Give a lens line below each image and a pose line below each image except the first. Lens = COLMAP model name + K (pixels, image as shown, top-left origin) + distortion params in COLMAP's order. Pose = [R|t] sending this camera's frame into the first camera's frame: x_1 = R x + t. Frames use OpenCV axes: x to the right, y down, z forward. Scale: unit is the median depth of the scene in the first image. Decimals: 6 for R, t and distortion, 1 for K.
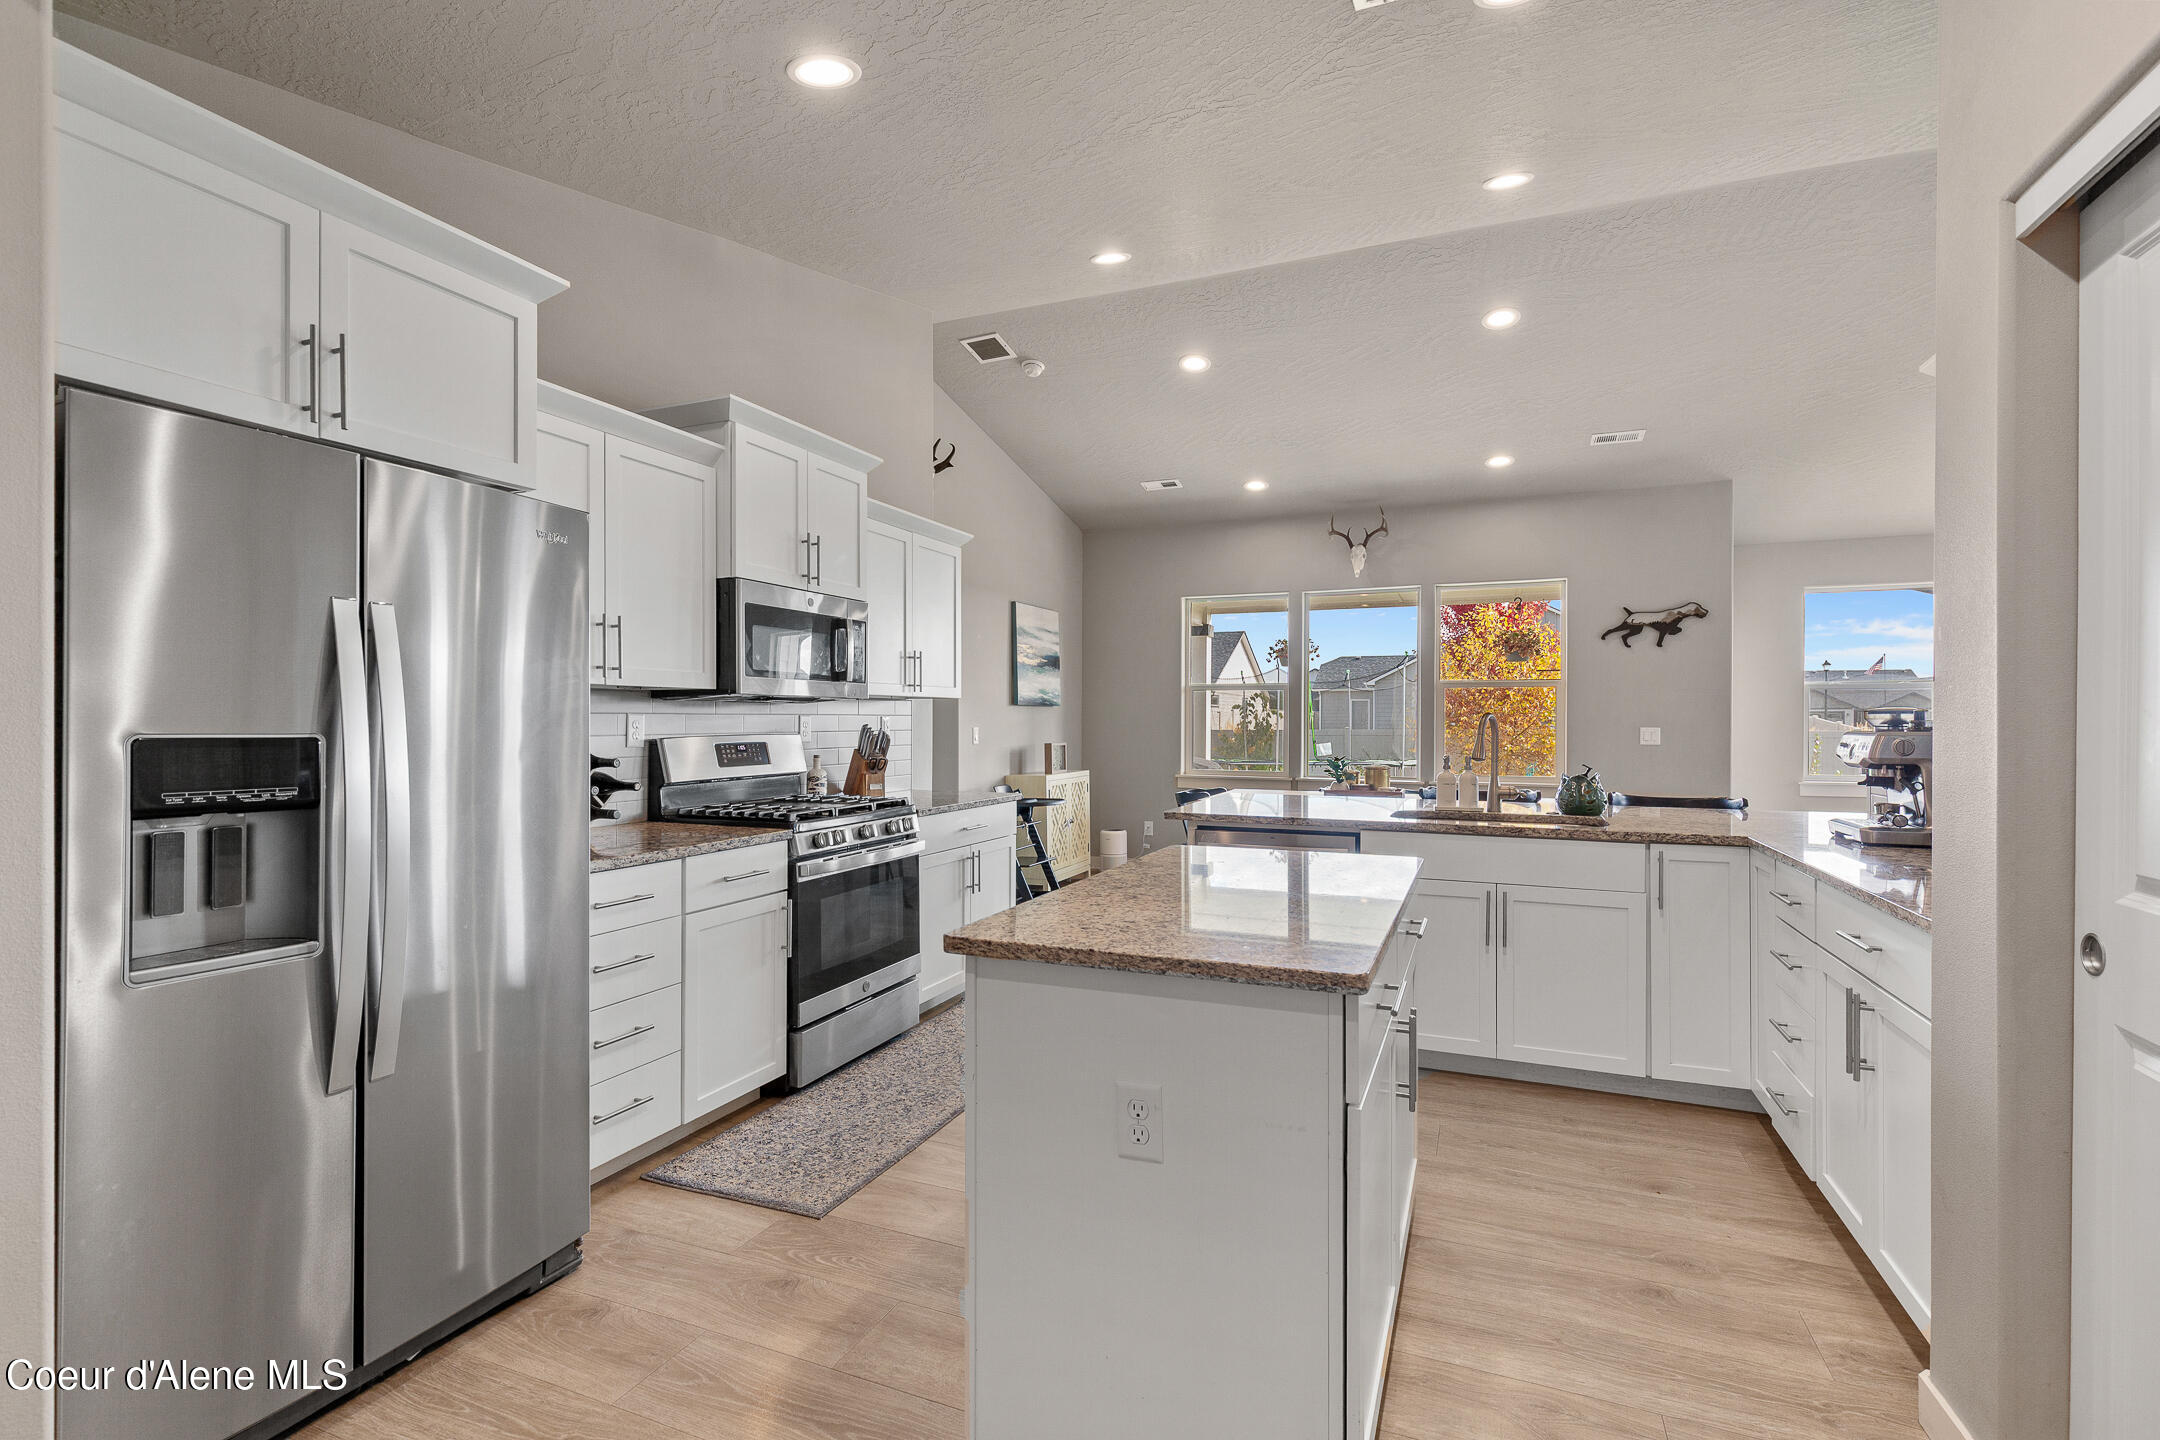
lens RADIAL K [[974.7, 0, 1098.7], [0, 974.7, 718.2], [0, 0, 1]] dist [0.003796, -0.000189]
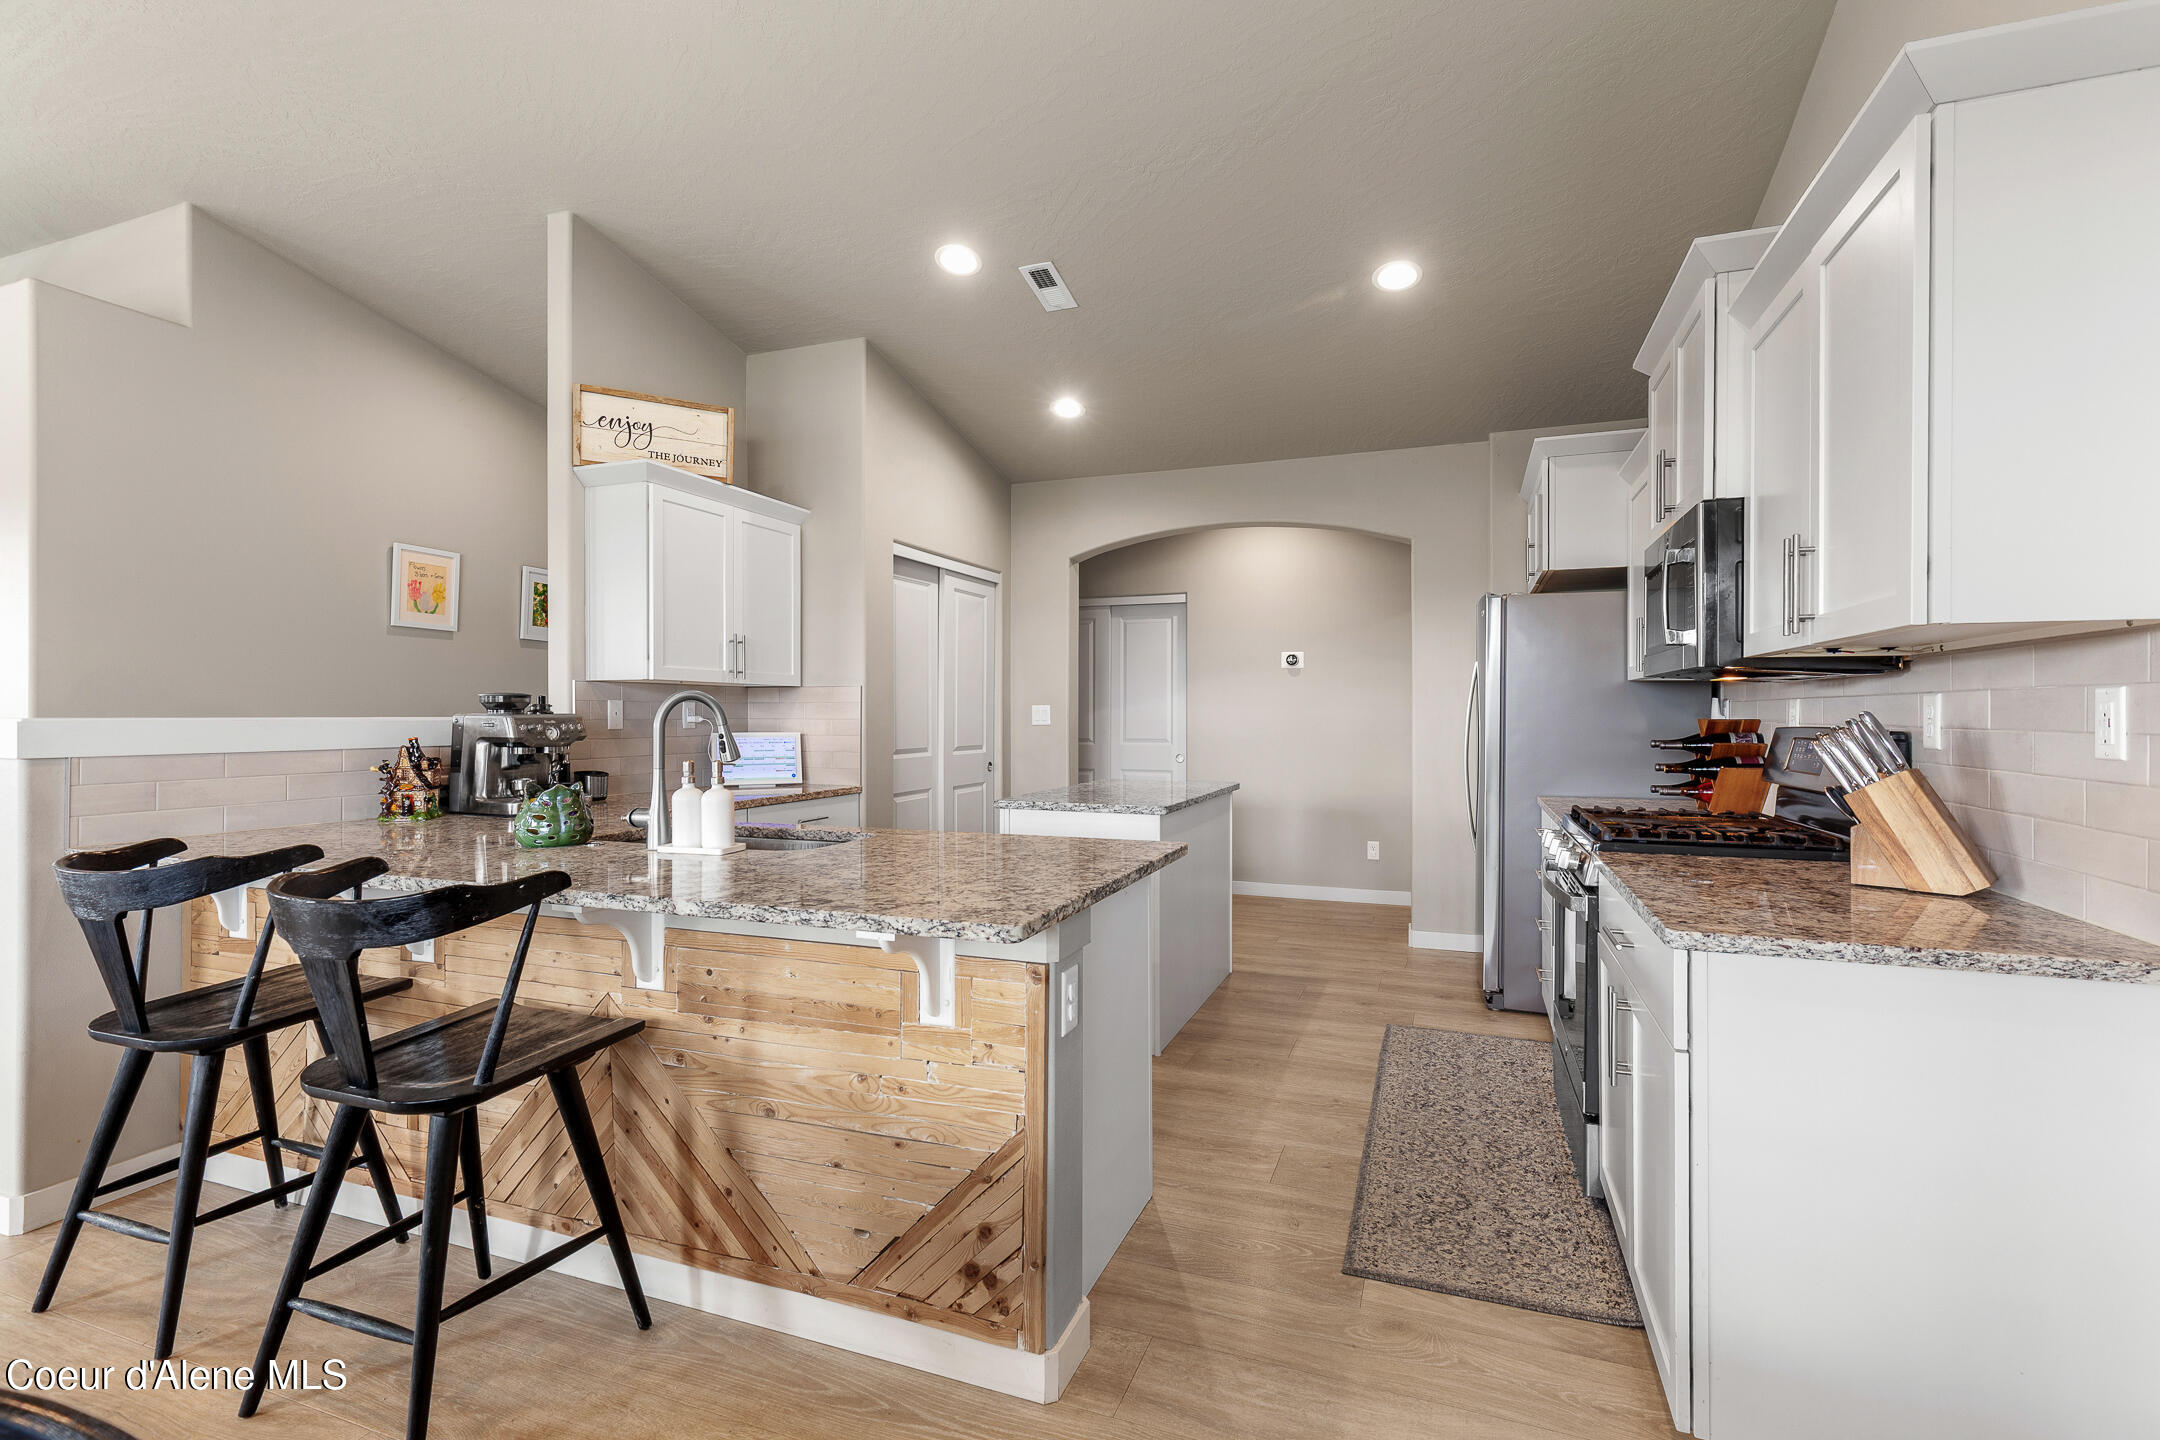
lens RADIAL K [[974.7, 0, 1098.7], [0, 974.7, 718.2], [0, 0, 1]] dist [0.003796, -0.000189]
pose [[-0.999467, -0.002726, -0.032531, 0.084298], [-0.002824, 0.999992, 0.002969, 0.005682], [0.032522, 0.003059, -0.999466, 0.936083]]
